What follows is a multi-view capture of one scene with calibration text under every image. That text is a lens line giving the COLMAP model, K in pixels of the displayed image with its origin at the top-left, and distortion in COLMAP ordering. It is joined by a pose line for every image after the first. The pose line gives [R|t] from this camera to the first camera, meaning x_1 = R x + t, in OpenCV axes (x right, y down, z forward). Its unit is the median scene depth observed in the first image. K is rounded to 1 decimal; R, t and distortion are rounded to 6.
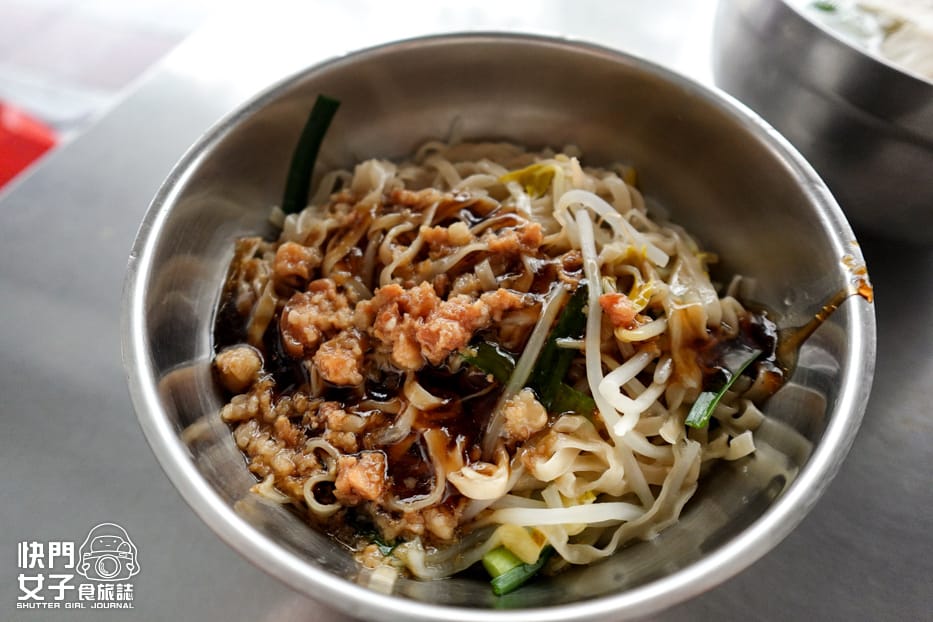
lens RADIAL K [[519.3, 0, 461.2], [0, 519.3, 307.9], [0, 0, 1]] dist [-0.019124, -0.001323]
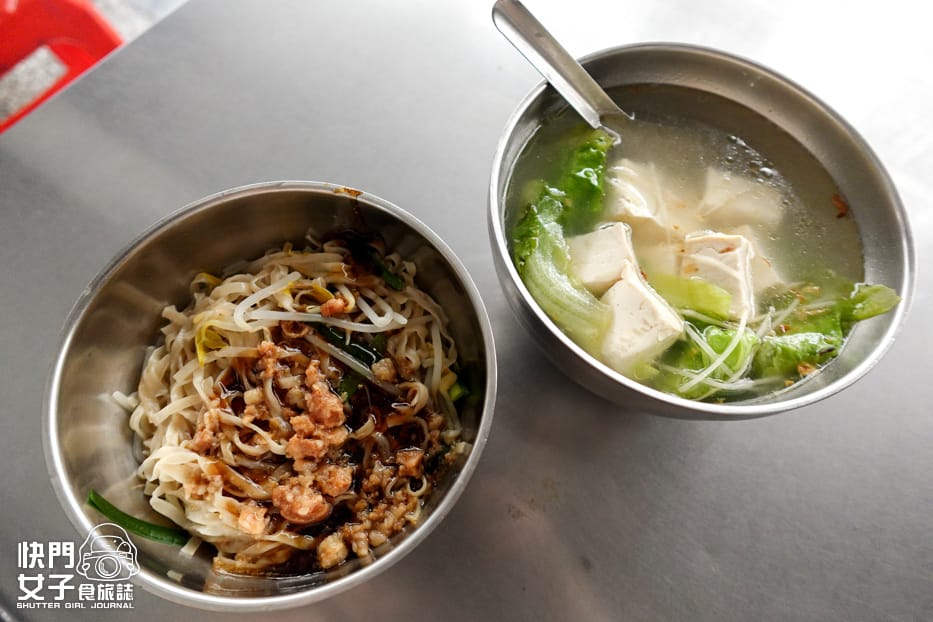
lens RADIAL K [[519.3, 0, 462.2], [0, 519.3, 314.4], [0, 0, 1]] dist [-0.019124, -0.001323]
pose [[0.032537, -0.926881, 0.373942, -0.357246], [0.804819, 0.246141, 0.540075, -0.585403], [-0.592628, 0.283383, 0.753980, -0.567672]]
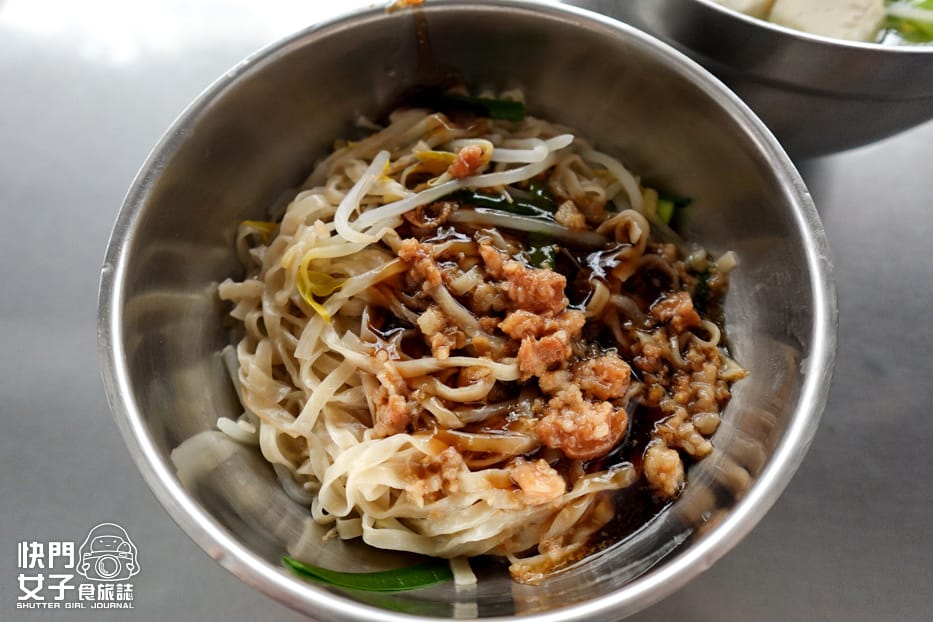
lens RADIAL K [[519.3, 0, 467.5], [0, 519.3, 315.9], [0, 0, 1]] dist [-0.019124, -0.001323]
pose [[-0.418049, -0.836732, 0.353715, -0.397499], [0.767215, -0.116706, 0.630682, -0.770228], [-0.486432, 0.535031, 0.690743, 0.381411]]
